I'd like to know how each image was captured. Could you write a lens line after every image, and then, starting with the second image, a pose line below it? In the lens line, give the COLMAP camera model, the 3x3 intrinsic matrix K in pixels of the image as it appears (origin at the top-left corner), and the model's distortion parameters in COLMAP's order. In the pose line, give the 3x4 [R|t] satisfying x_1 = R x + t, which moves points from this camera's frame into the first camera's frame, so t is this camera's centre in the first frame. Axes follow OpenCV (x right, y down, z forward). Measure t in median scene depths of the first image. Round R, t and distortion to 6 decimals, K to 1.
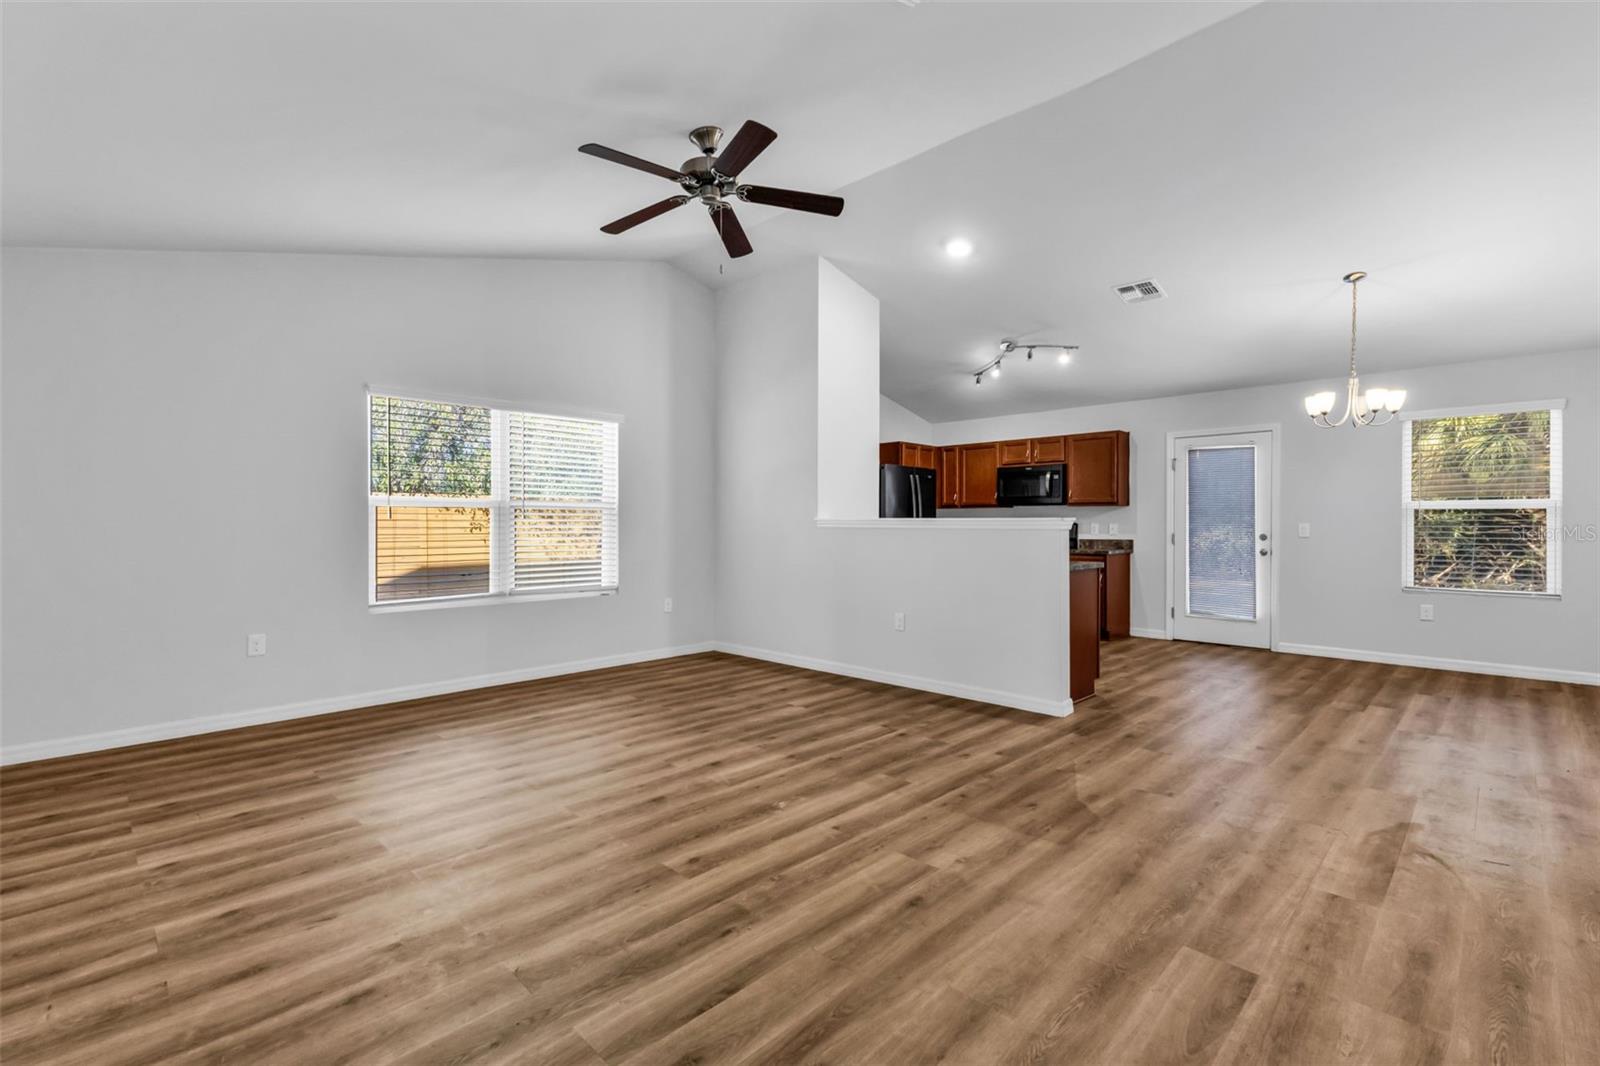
lens RADIAL K [[712.6, 0, 802.4], [0, 712.6, 533.1], [0, 0, 1]] dist [0.009336, -0.001481]
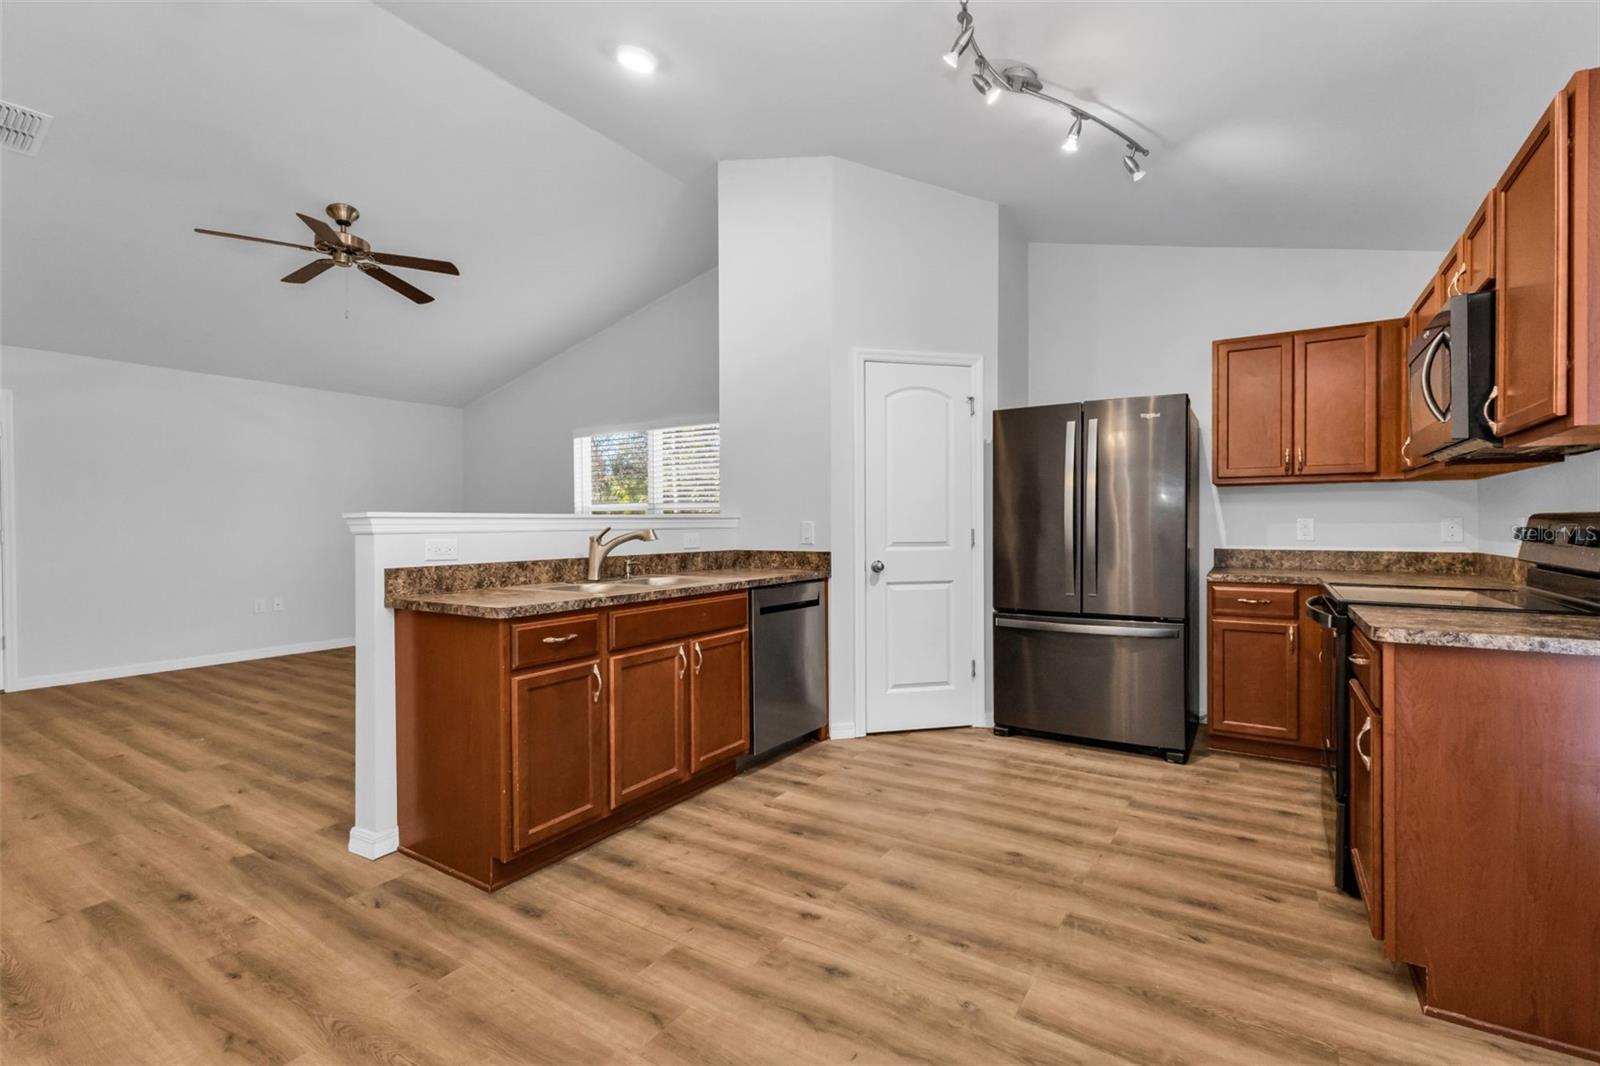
lens RADIAL K [[712.6, 0, 802.1], [0, 712.6, 515.6], [0, 0, 1]] dist [0.009336, -0.001481]
pose [[0.213452, -0.018304, -0.976782, 1.213939], [-0.010746, 0.999720, -0.021082, -0.005770], [0.976894, 0.014997, 0.213196, 1.470260]]
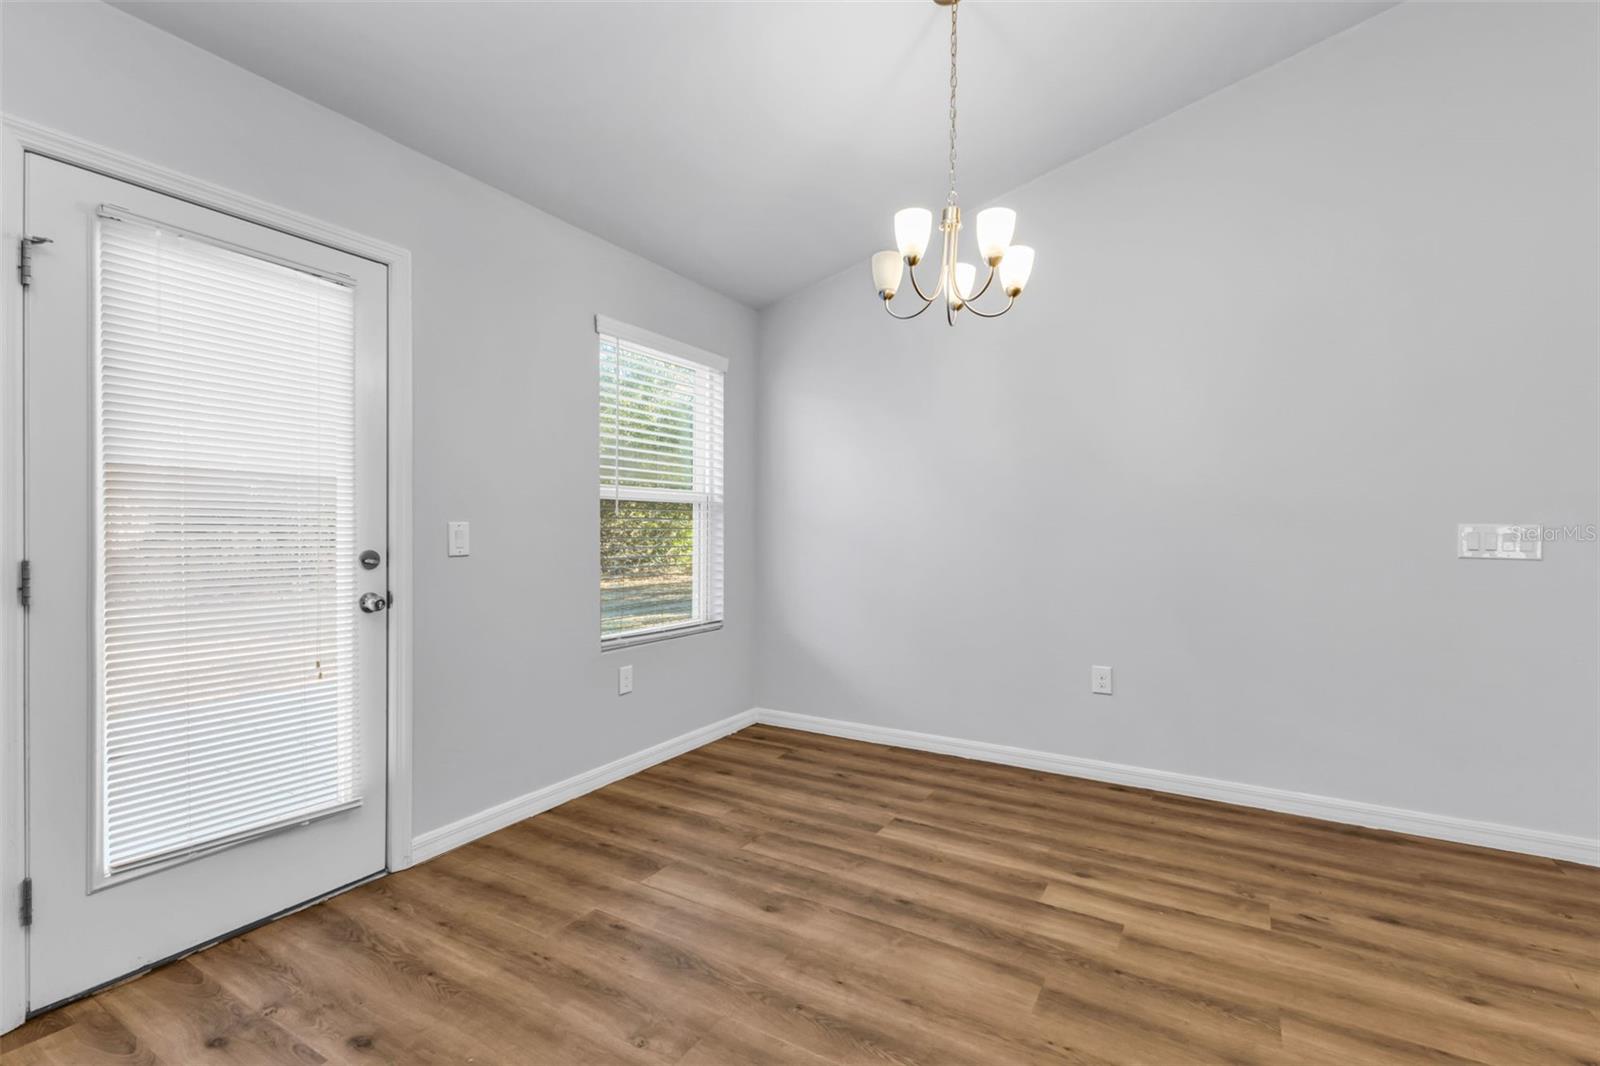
lens RADIAL K [[712.6, 0, 795.2], [0, 712.6, 527.3], [0, 0, 1]] dist [0.009336, -0.001481]
pose [[-0.244087, 0.004036, 0.969745, 0.461954], [0.009733, 0.999951, -0.001712, -0.013641], [-0.969704, 0.009020, -0.244115, 1.614429]]
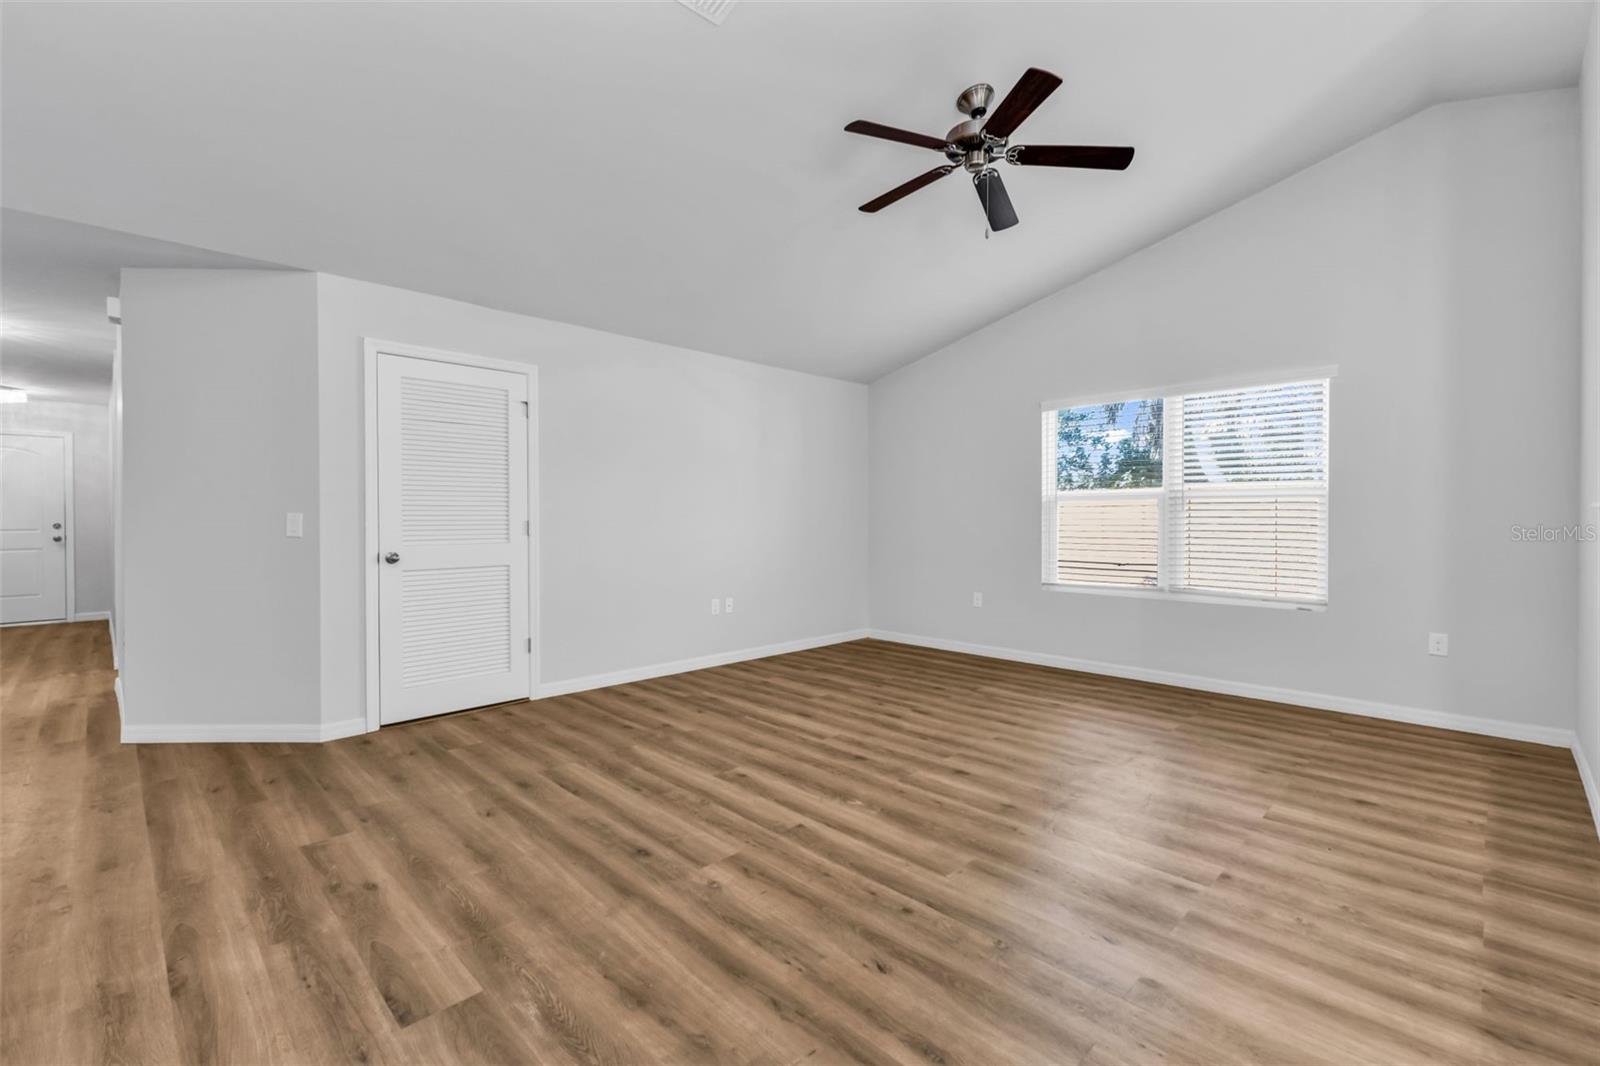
lens RADIAL K [[712.6, 0, 814.6], [0, 712.6, 526.3], [0, 0, 1]] dist [0.009336, -0.001481]
pose [[-0.017561, 0.012261, -0.999771, 0.777532], [-0.010541, 0.999867, 0.012447, -0.008762], [0.999790, 0.010757, -0.017429, 0.784872]]
